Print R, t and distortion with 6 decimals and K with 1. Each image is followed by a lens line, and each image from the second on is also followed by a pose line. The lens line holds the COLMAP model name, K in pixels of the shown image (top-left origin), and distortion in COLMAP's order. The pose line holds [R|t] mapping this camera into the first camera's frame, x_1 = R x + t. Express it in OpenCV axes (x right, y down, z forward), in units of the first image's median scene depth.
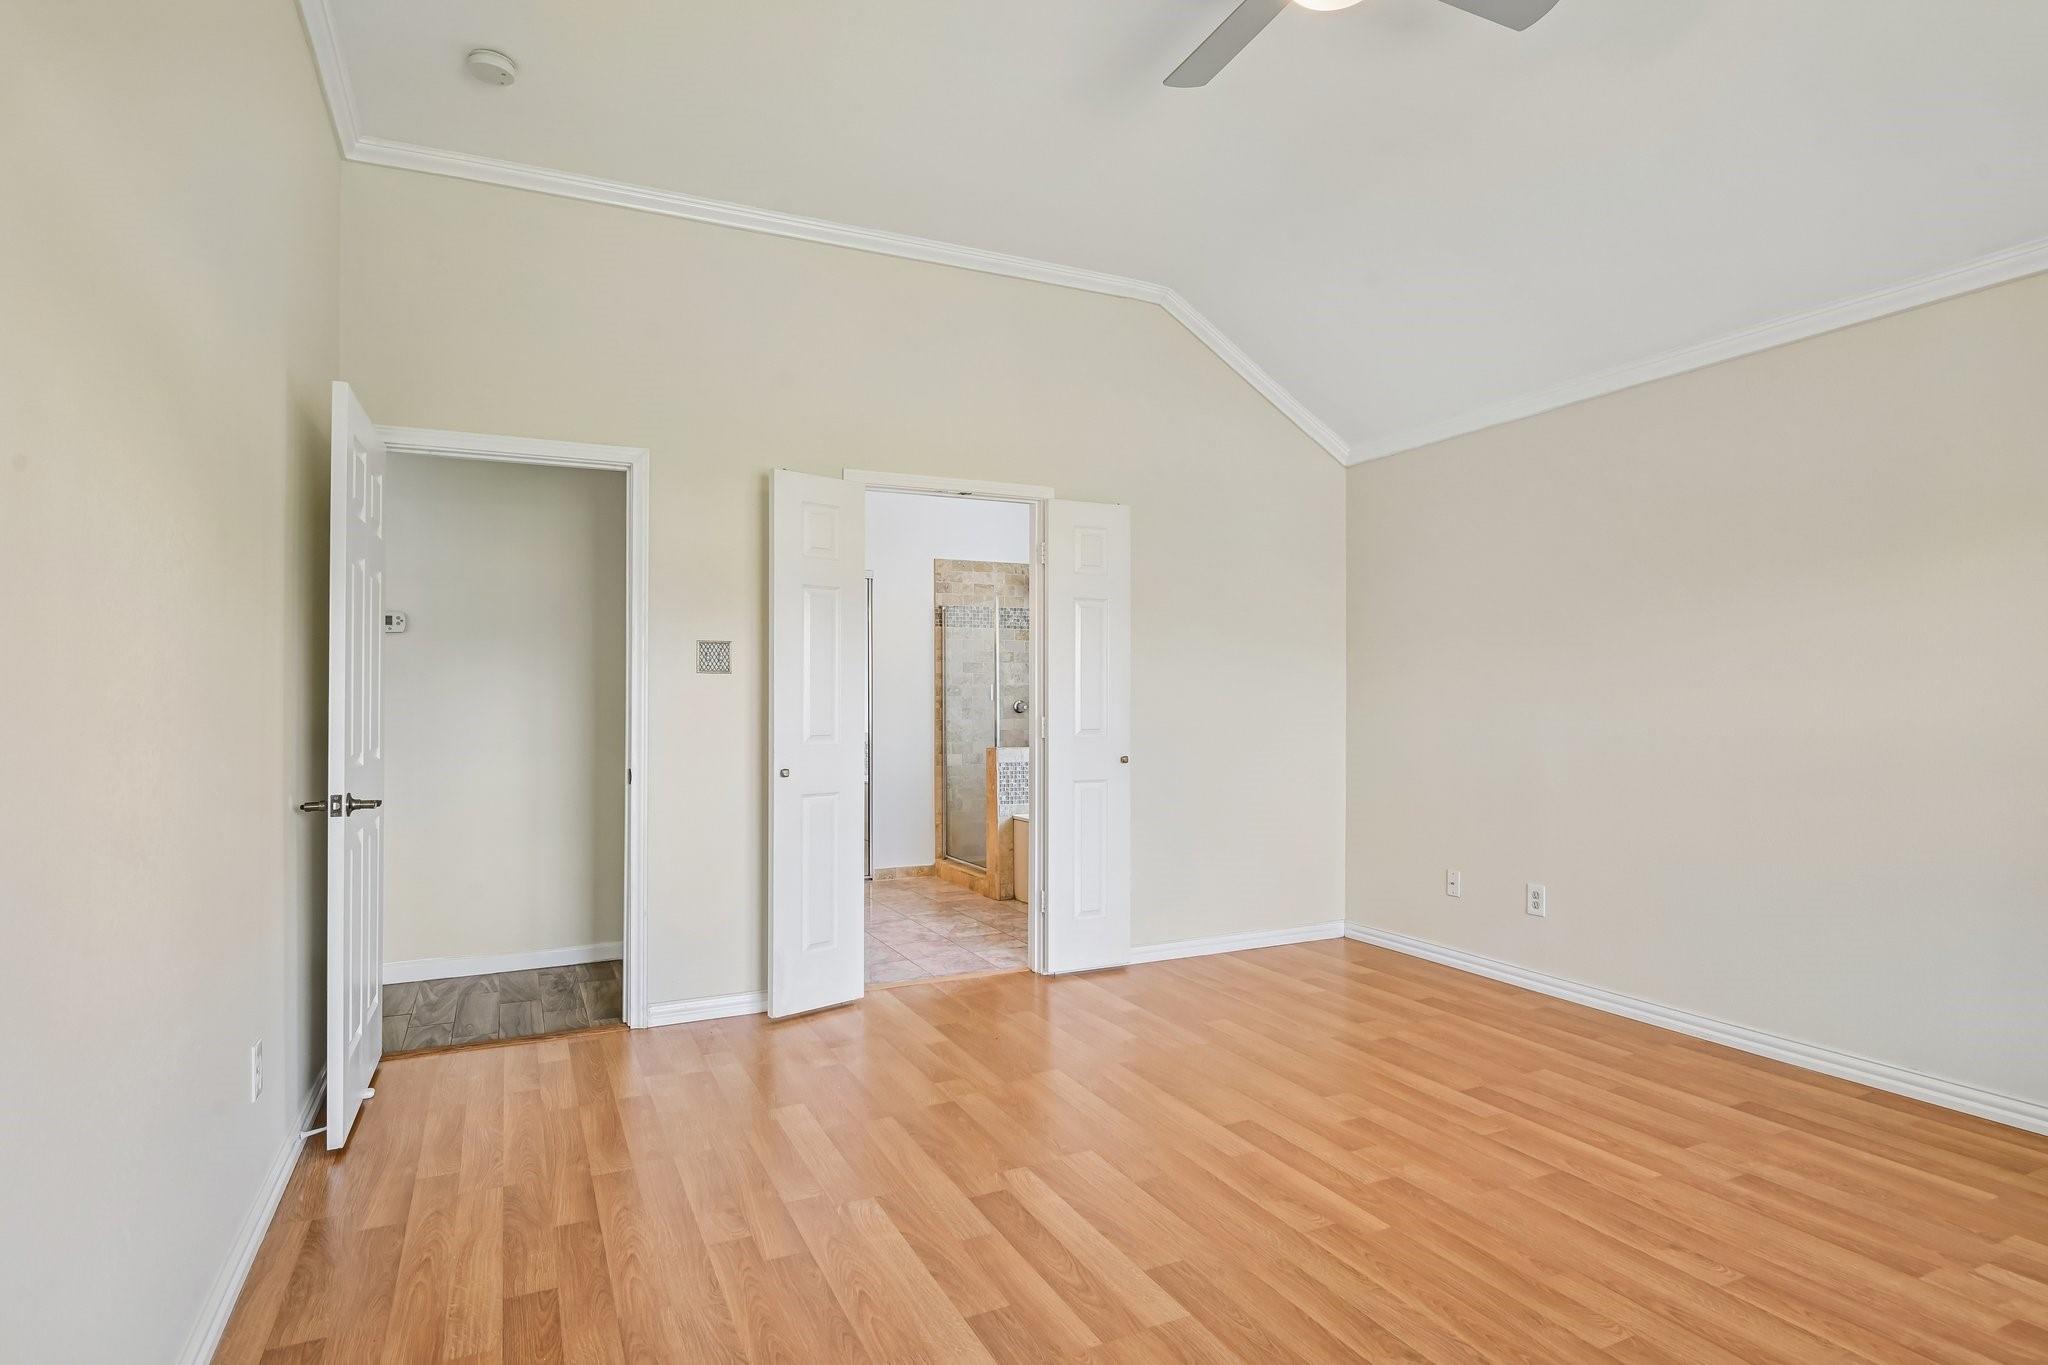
lens RADIAL K [[1112.6, 0, 1065.6], [0, 1112.6, 700.5], [0, 0, 1]] dist [0.001744, -0.007240]
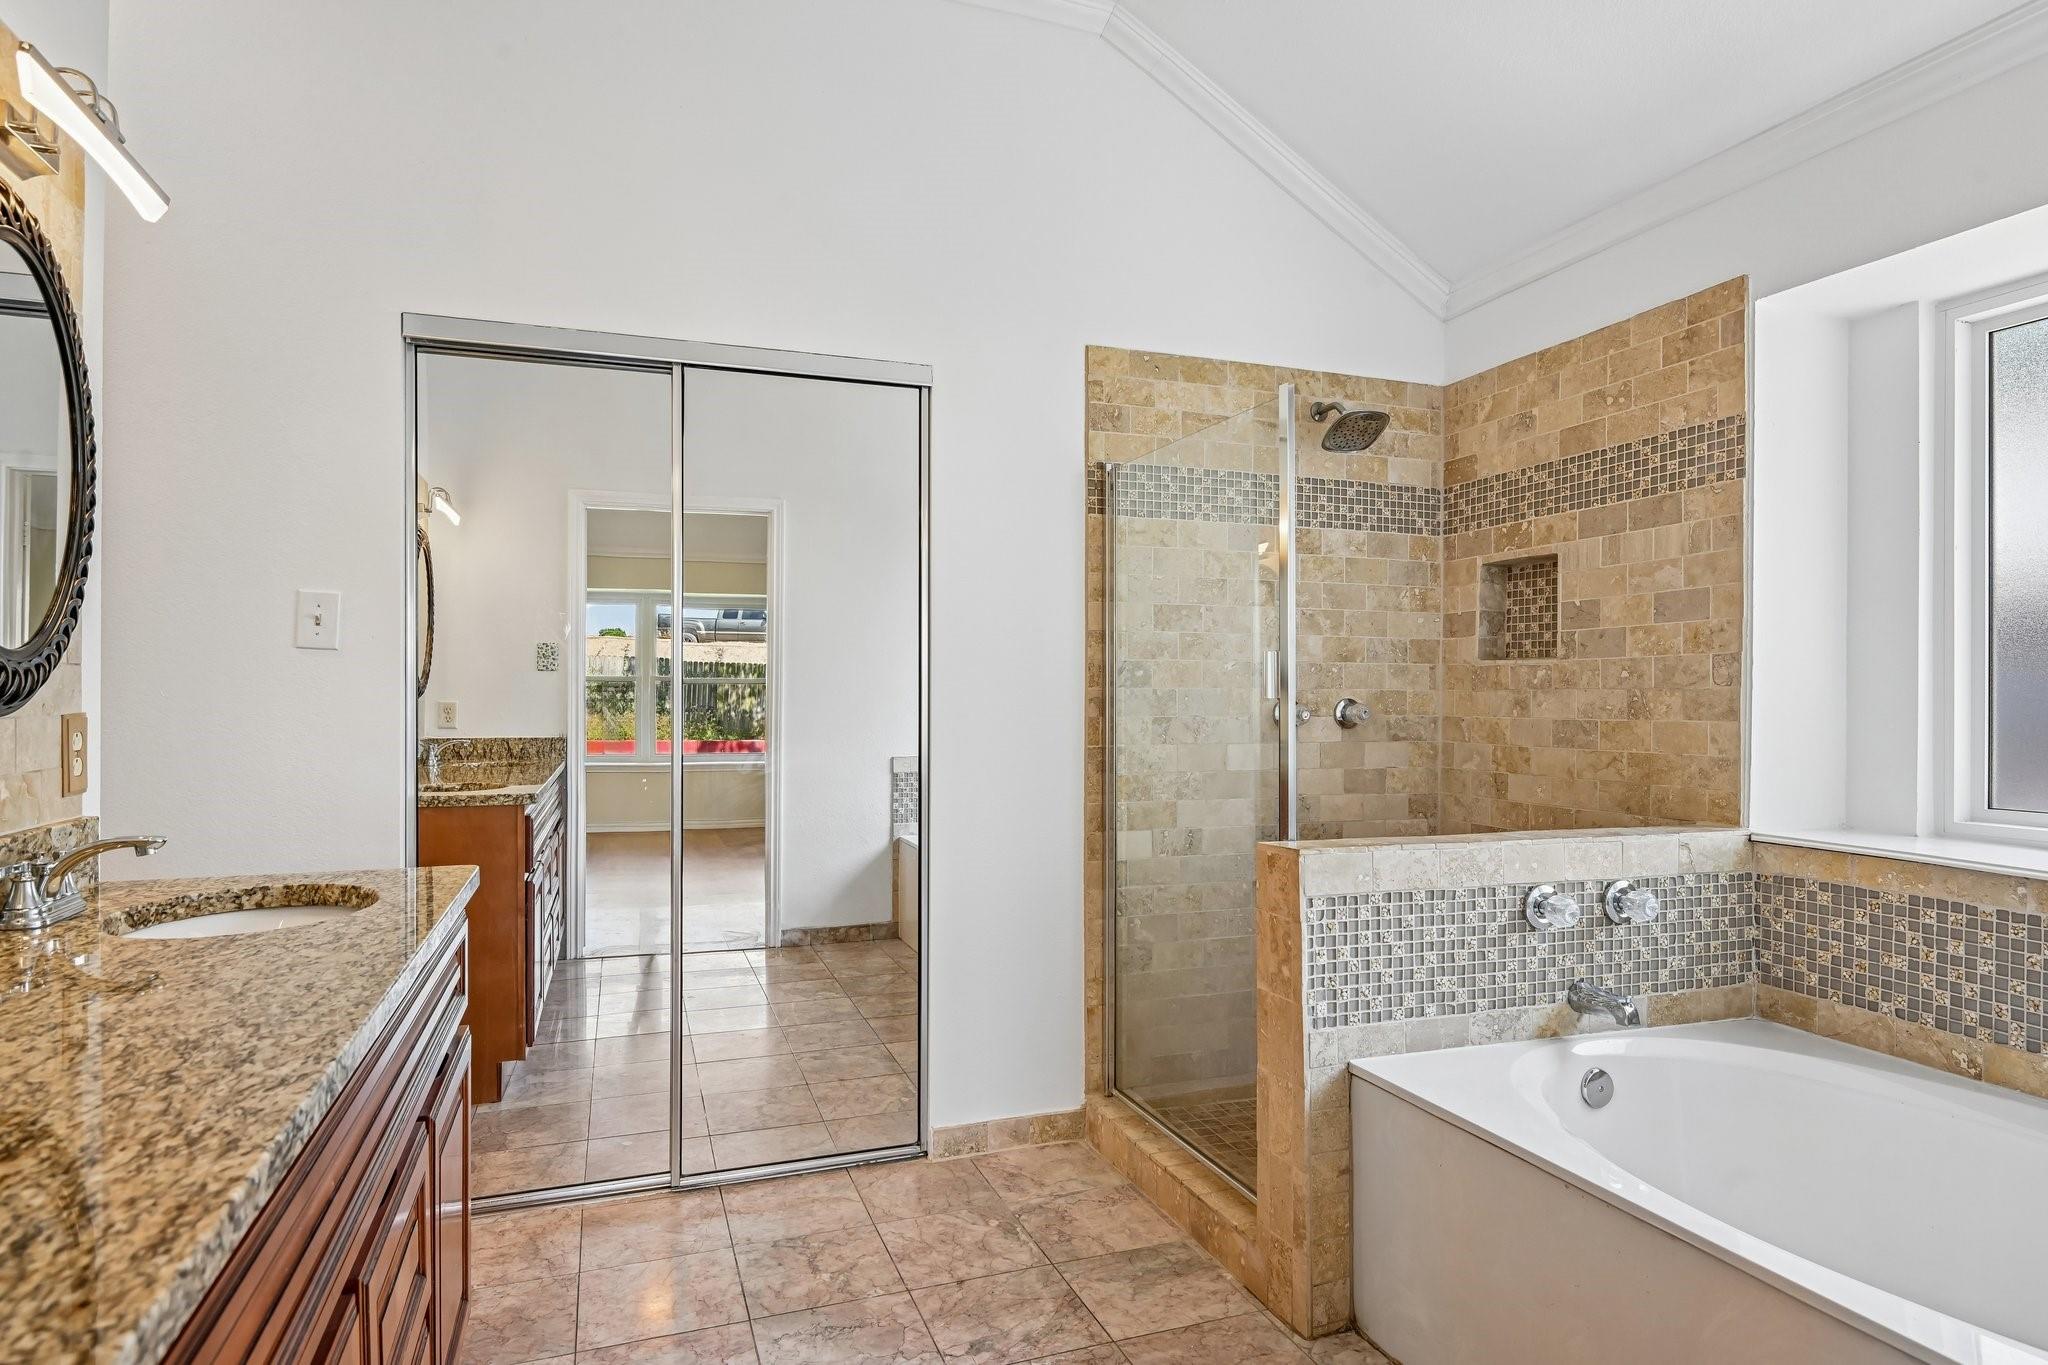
lens RADIAL K [[1175.1, 0, 1031.0], [0, 1175.1, 685.0], [0, 0, 1]] dist [-0.003872, -0.002889]
pose [[0.992488, 0.004375, -0.122262, -0.085614], [-0.005280, 0.999961, -0.007077, -0.001603], [0.122226, 0.007669, 0.992473, 0.577074]]
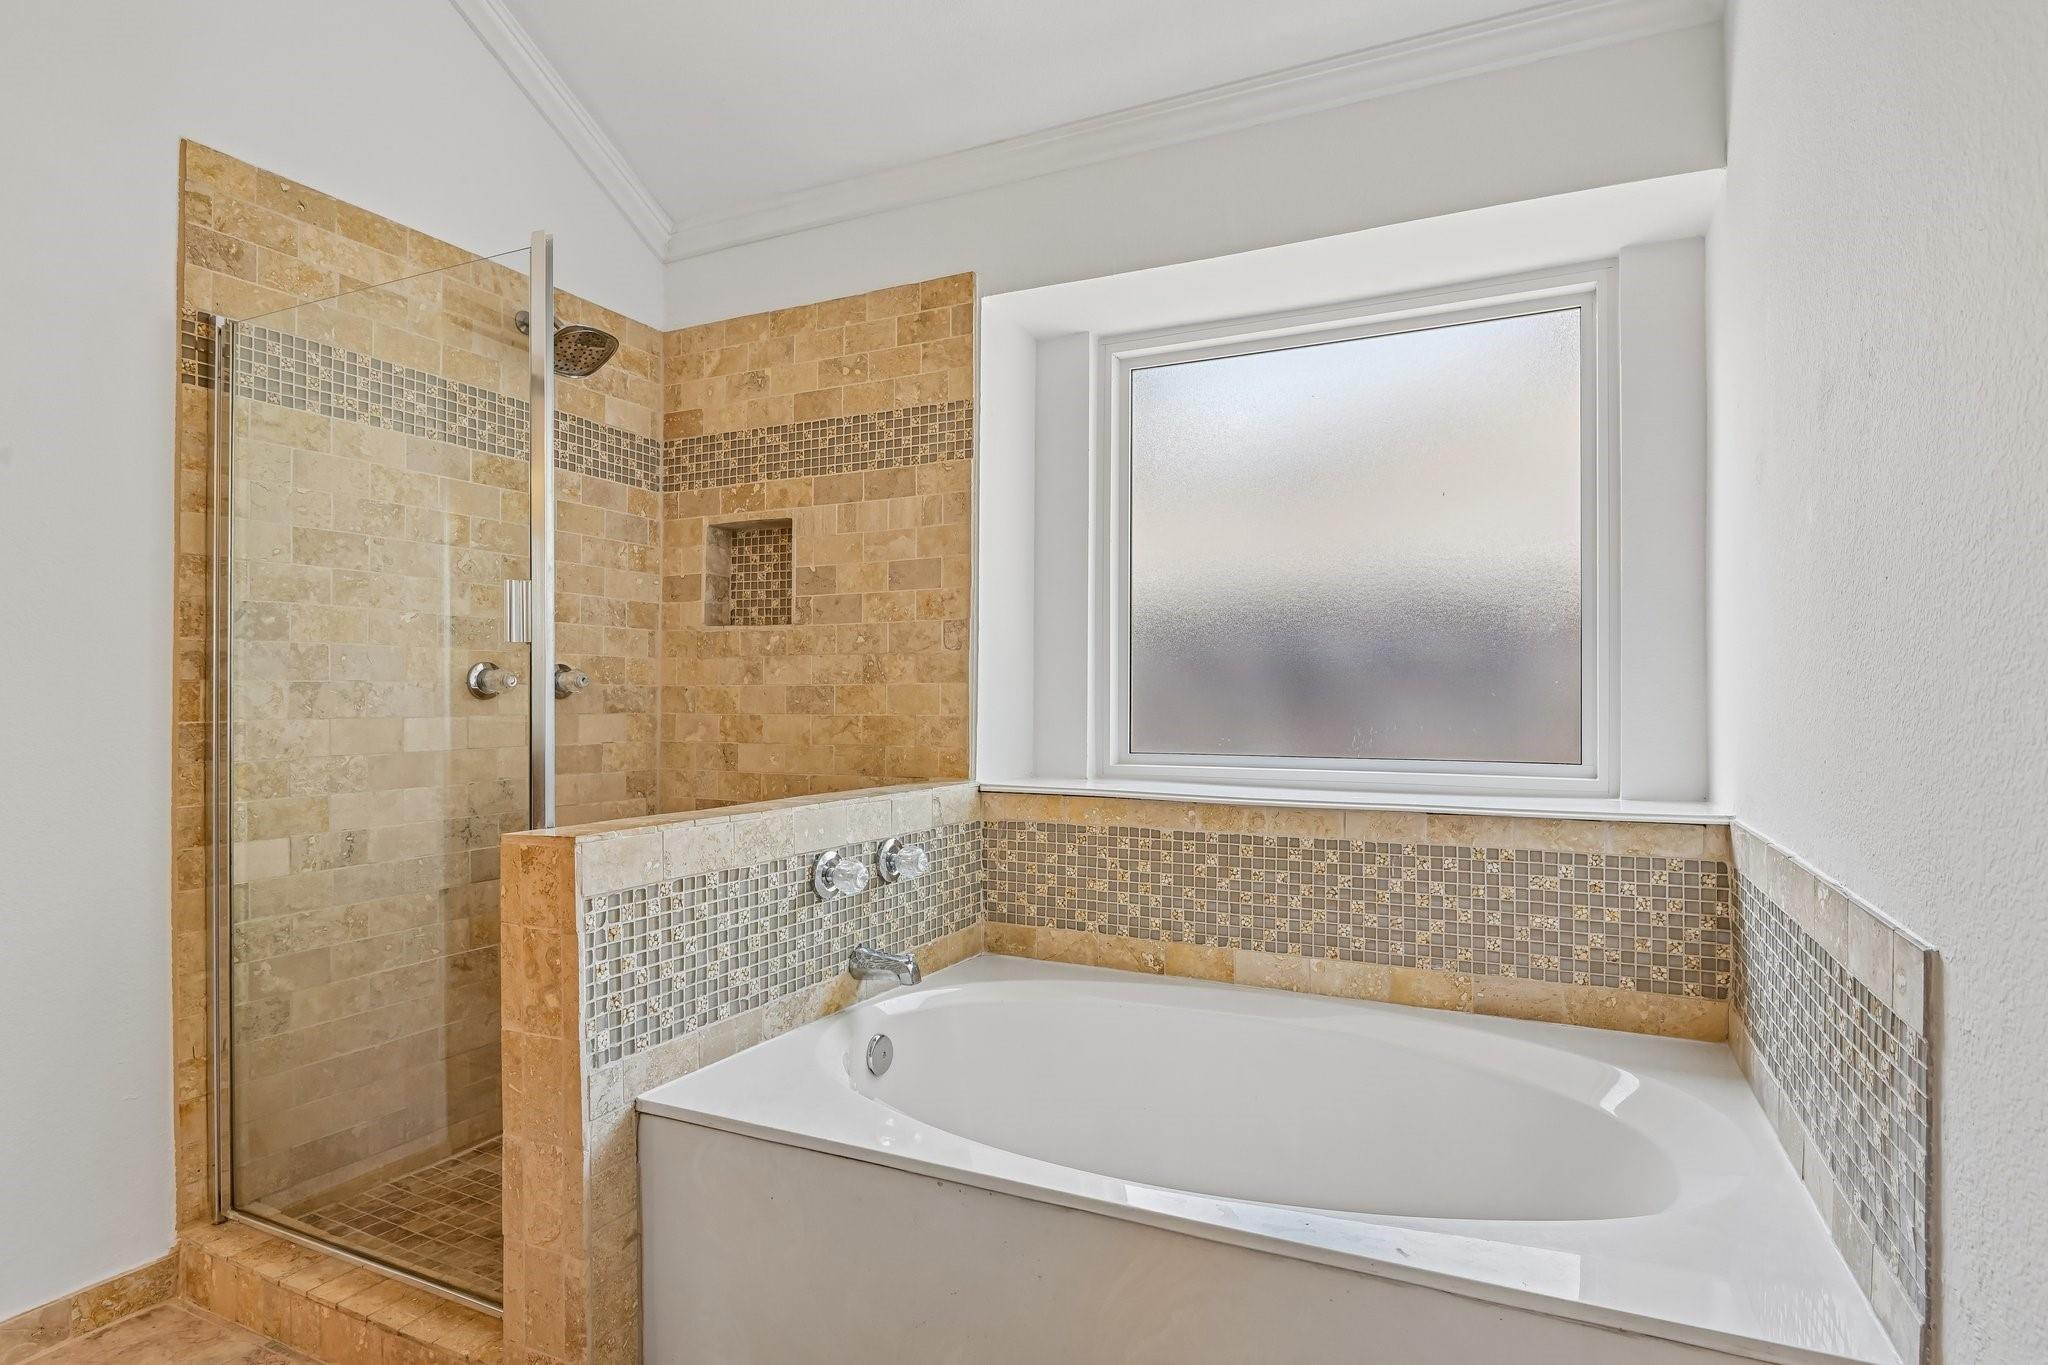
lens RADIAL K [[1063.8, 0, 1064.4], [0, 1063.8, 689.4], [0, 0, 1]] dist [-0.006611, -0.006231]
pose [[0.785209, 0.007159, 0.619189, -0.106690], [-0.003701, 0.999970, -0.006868, 0.010141], [-0.619220, 0.003101, 0.785212, 0.661120]]
